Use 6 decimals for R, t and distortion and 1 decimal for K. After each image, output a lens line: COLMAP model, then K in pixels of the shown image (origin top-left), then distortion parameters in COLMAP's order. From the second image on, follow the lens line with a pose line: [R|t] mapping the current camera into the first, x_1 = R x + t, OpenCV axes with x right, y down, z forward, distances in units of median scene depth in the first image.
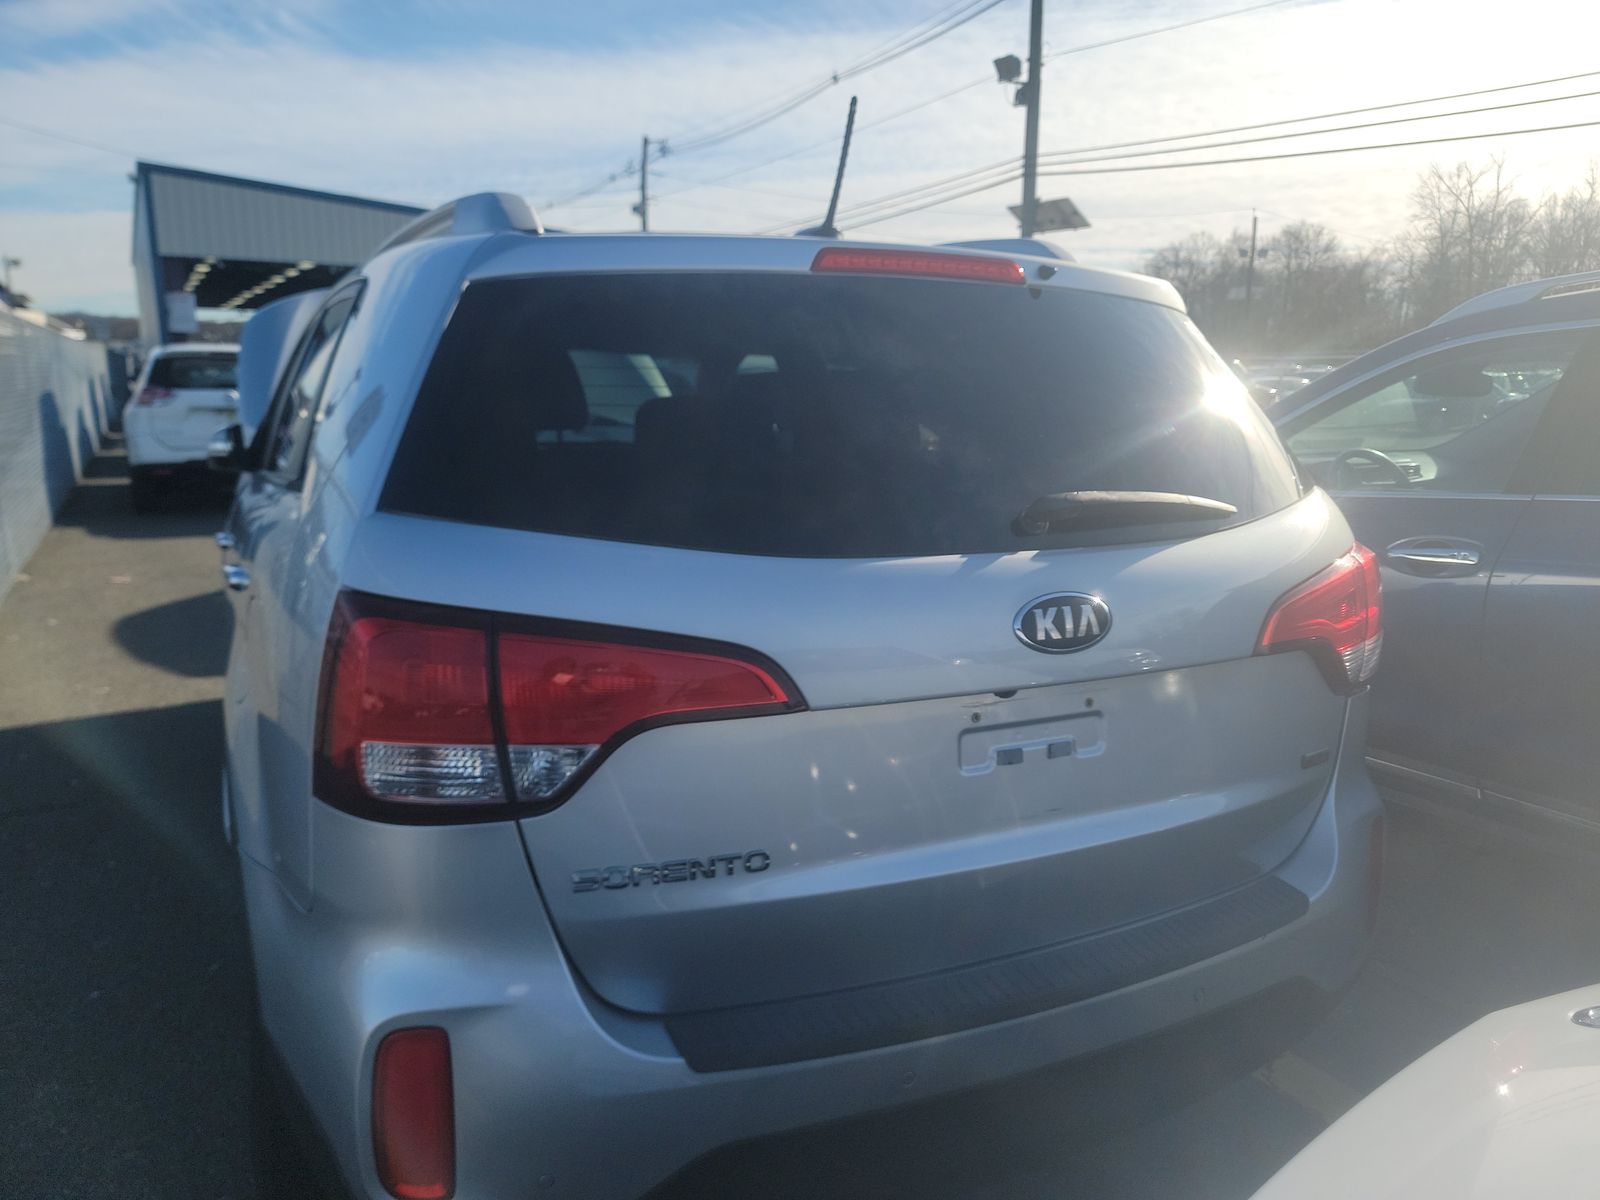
lens RADIAL K [[1224.7, 0, 742.3], [0, 1224.7, 516.9], [0, 0, 1]] dist [0.102626, -0.120508]
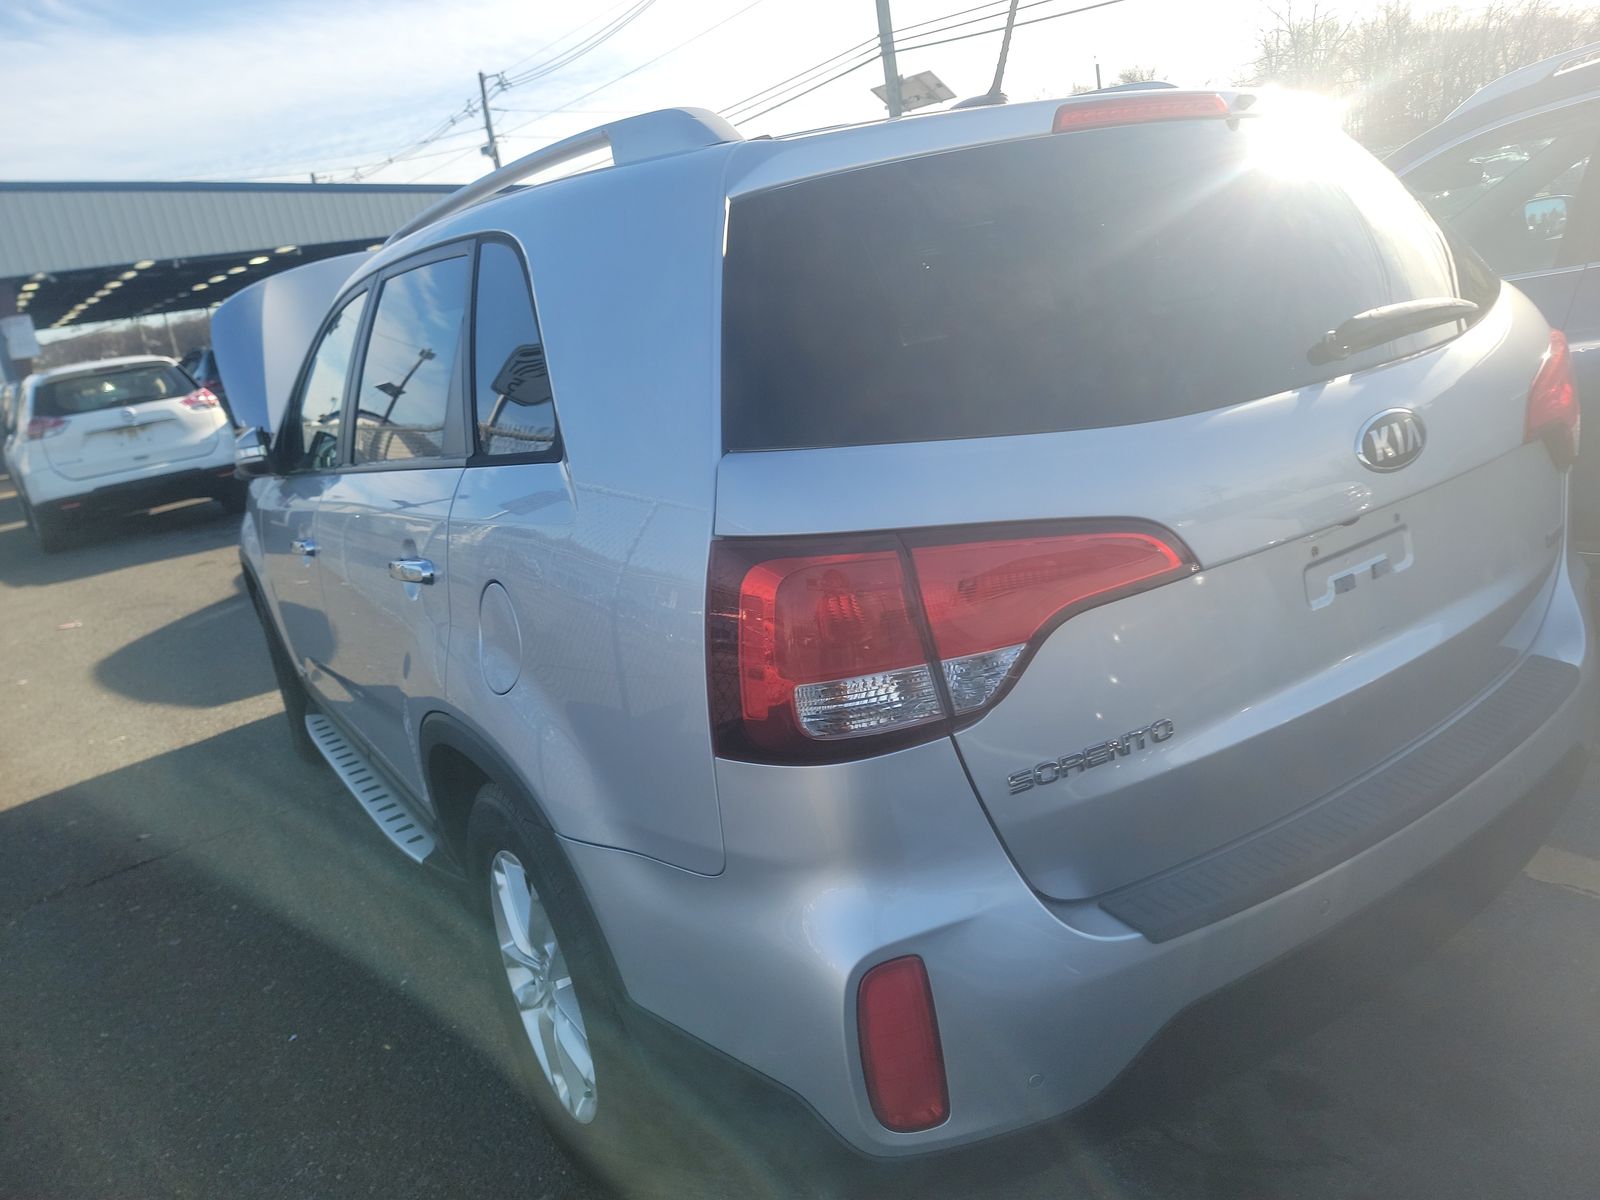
lens RADIAL K [[1224.7, 0, 742.3], [0, 1224.7, 516.9], [0, 0, 1]] dist [0.102626, -0.120508]
pose [[0.976638, -0.186524, 0.106705, -0.288131], [0.179638, 0.981171, 0.070946, -0.014941], [-0.117929, -0.050121, 0.991756, 0.044757]]
